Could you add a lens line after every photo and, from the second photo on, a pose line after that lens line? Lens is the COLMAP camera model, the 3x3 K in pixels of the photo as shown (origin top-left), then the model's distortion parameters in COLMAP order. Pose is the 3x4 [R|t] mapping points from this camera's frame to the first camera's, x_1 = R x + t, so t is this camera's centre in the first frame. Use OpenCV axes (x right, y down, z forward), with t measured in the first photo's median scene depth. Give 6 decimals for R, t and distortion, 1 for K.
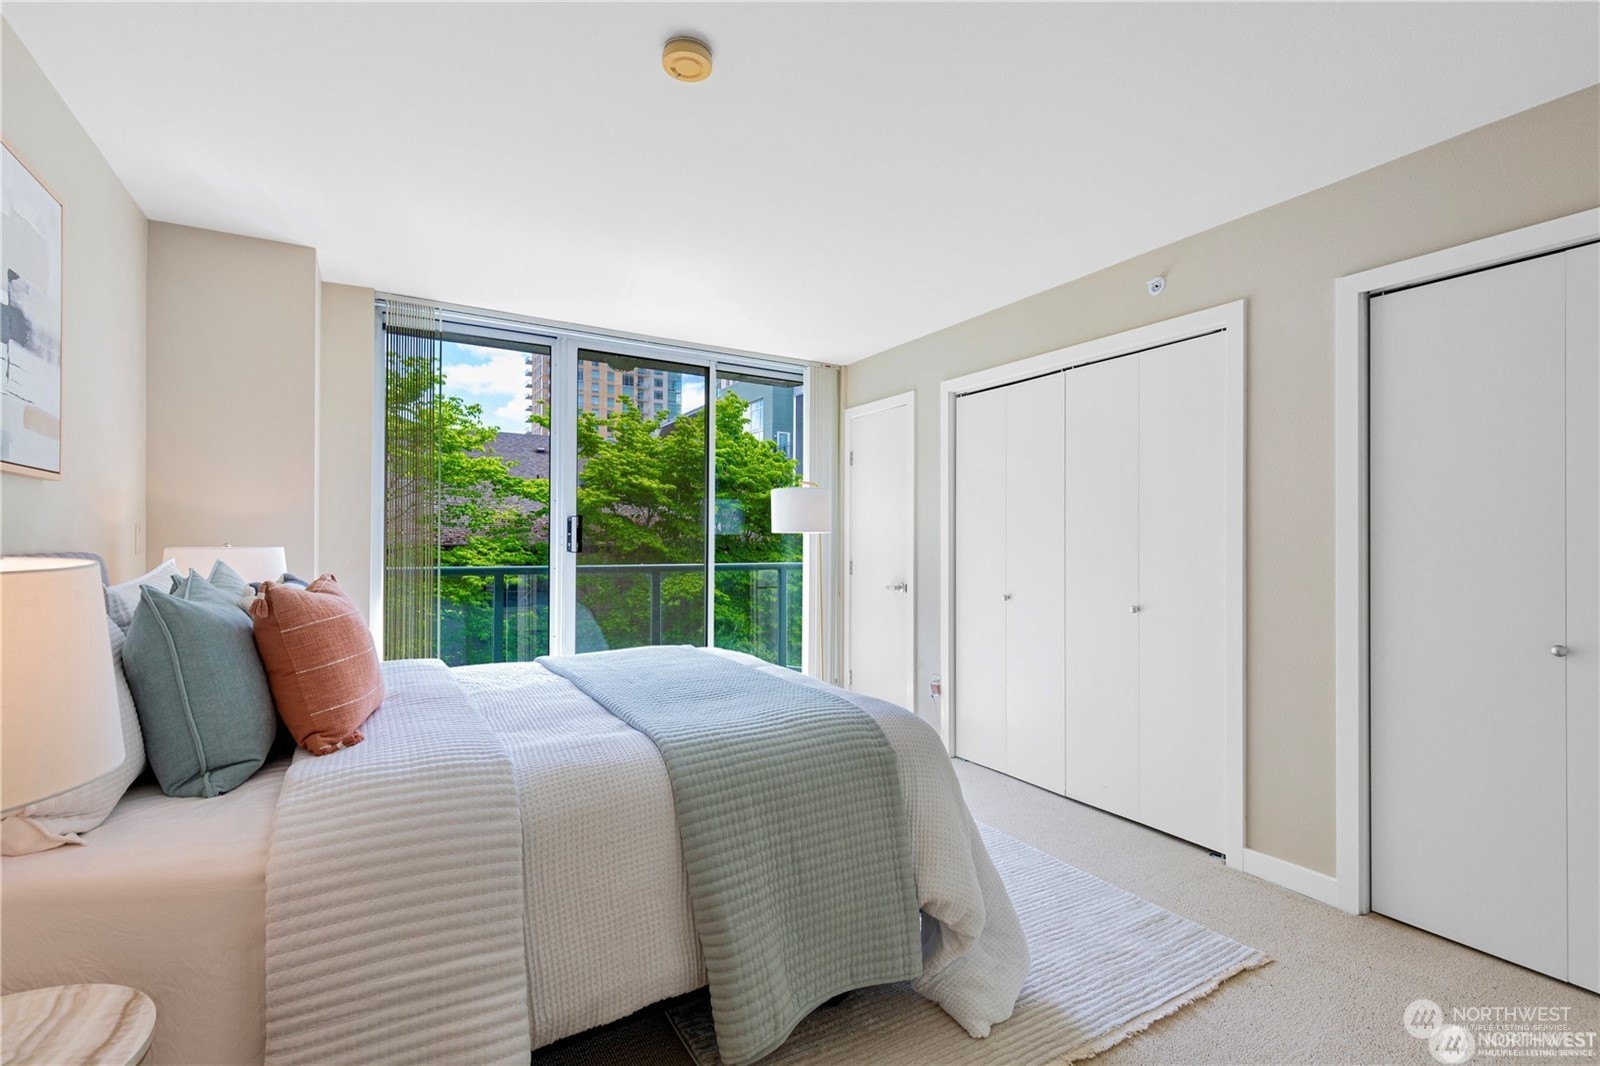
lens RADIAL K [[726.6, 0, 797.8], [0, 726.6, 541.7], [0, 0, 1]] dist [0.008142, -0.000073]
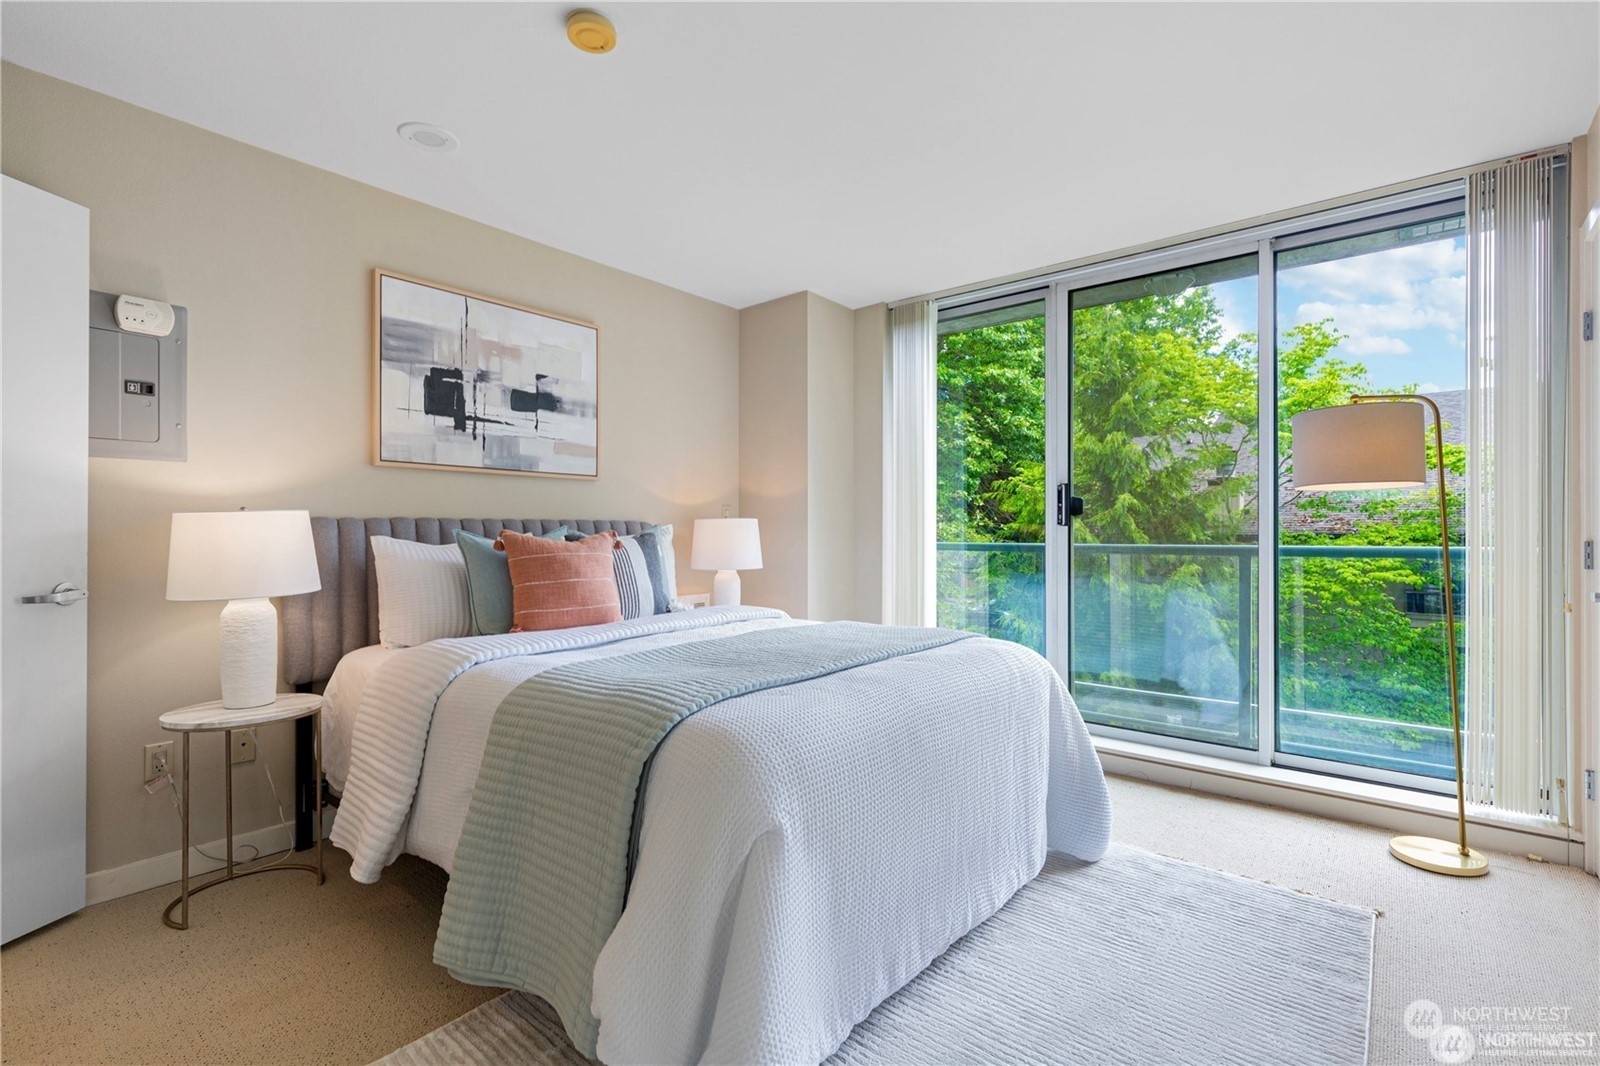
lens RADIAL K [[726.6, 0, 797.8], [0, 726.6, 541.7], [0, 0, 1]] dist [0.008142, -0.000073]
pose [[0.350512, 0.002923, -0.936554, 0.403291], [0.004142, 0.999981, 0.004671, 0.029121], [0.936549, -0.005516, 0.350493, 0.390862]]
